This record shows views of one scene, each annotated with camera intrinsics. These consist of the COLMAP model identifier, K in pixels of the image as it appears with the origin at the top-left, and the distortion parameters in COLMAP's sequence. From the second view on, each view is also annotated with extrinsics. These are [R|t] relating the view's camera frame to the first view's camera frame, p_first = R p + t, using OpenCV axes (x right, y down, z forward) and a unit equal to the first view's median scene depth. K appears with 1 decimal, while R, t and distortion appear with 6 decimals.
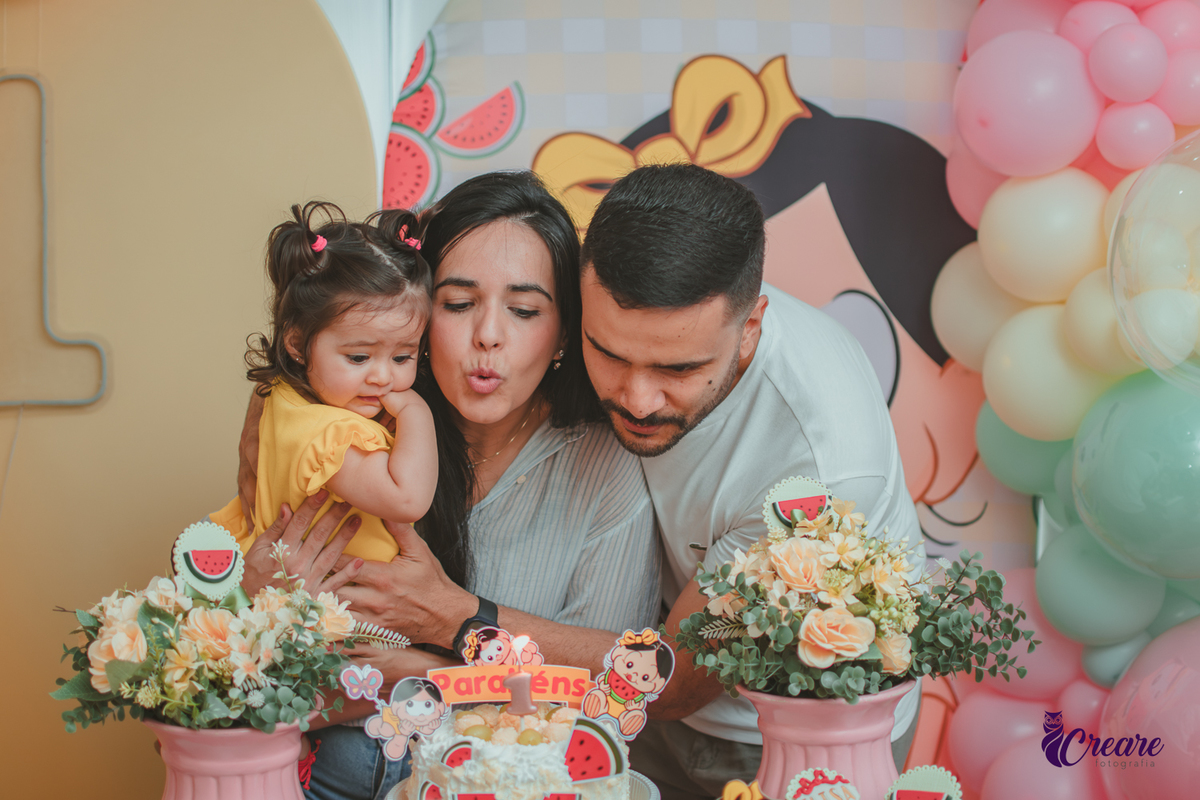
lens RADIAL K [[1836.1, 0, 600.0], [0, 1836.1, 400.0], [0, 0, 1]] dist [-0.187942, 0.161961]
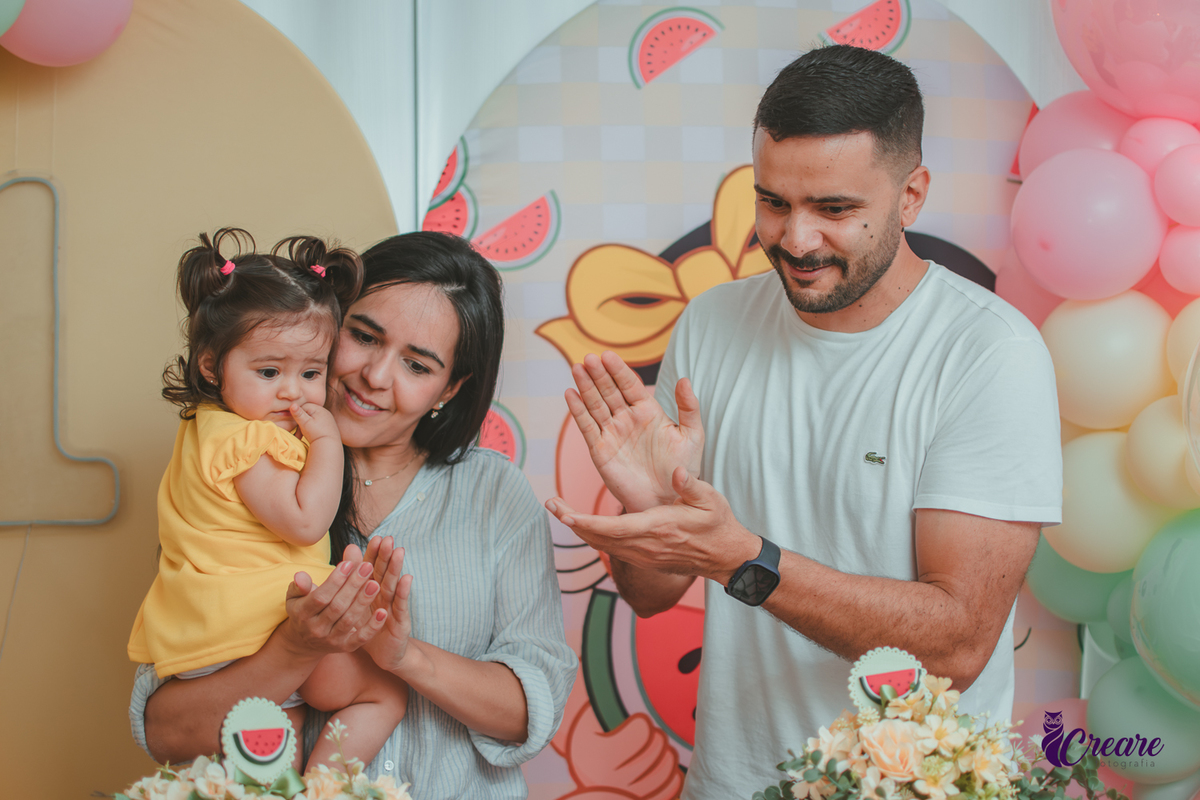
lens RADIAL K [[1836.1, 0, 600.0], [0, 1836.1, 400.0], [0, 0, 1]] dist [-0.187942, 0.161961]
pose [[0.999741, 0.010393, 0.020247, -0.062859], [-0.009853, 0.999598, -0.026601, -0.063377], [-0.020516, 0.026394, 0.999441, 0.068724]]
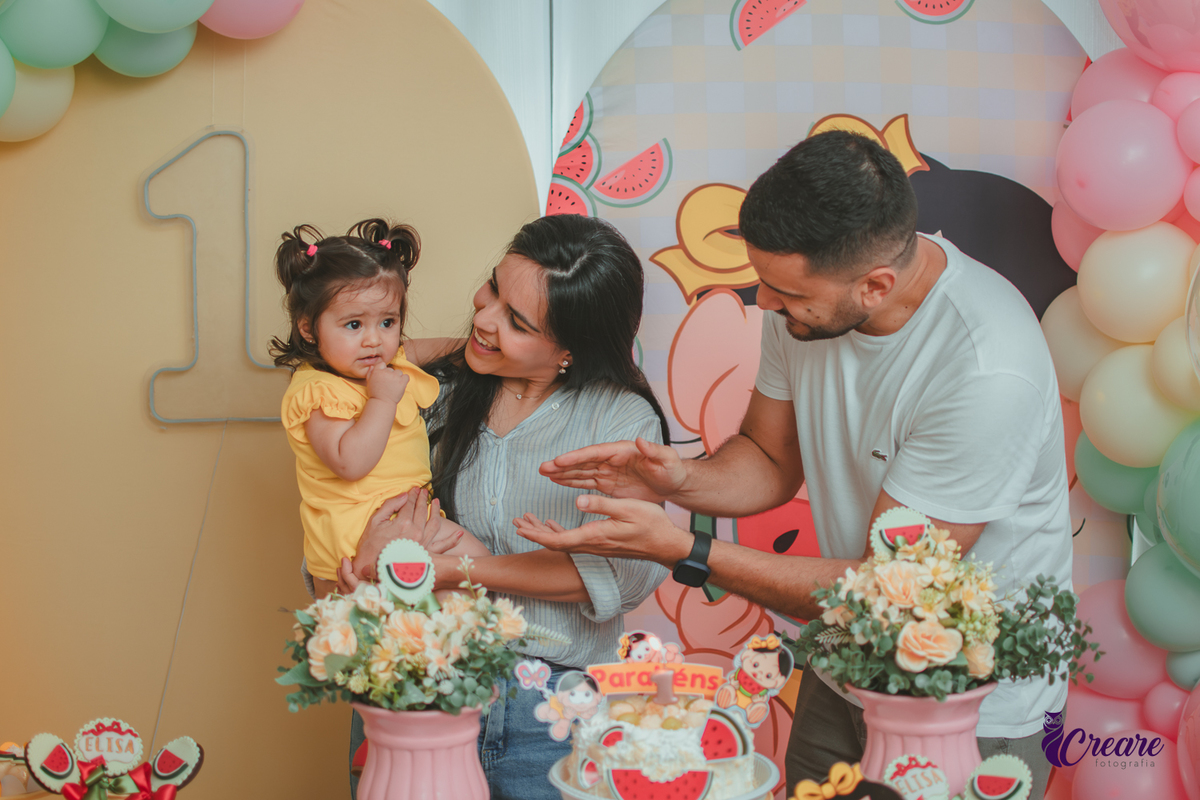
lens RADIAL K [[1836.1, 0, 600.0], [0, 1836.1, 400.0], [0, 0, 1]] dist [-0.187942, 0.161961]
pose [[0.997037, 0.013681, -0.075704, 0.002754], [-0.013002, 0.999871, 0.009455, -0.038578], [0.075823, -0.008443, 0.997086, -0.198890]]
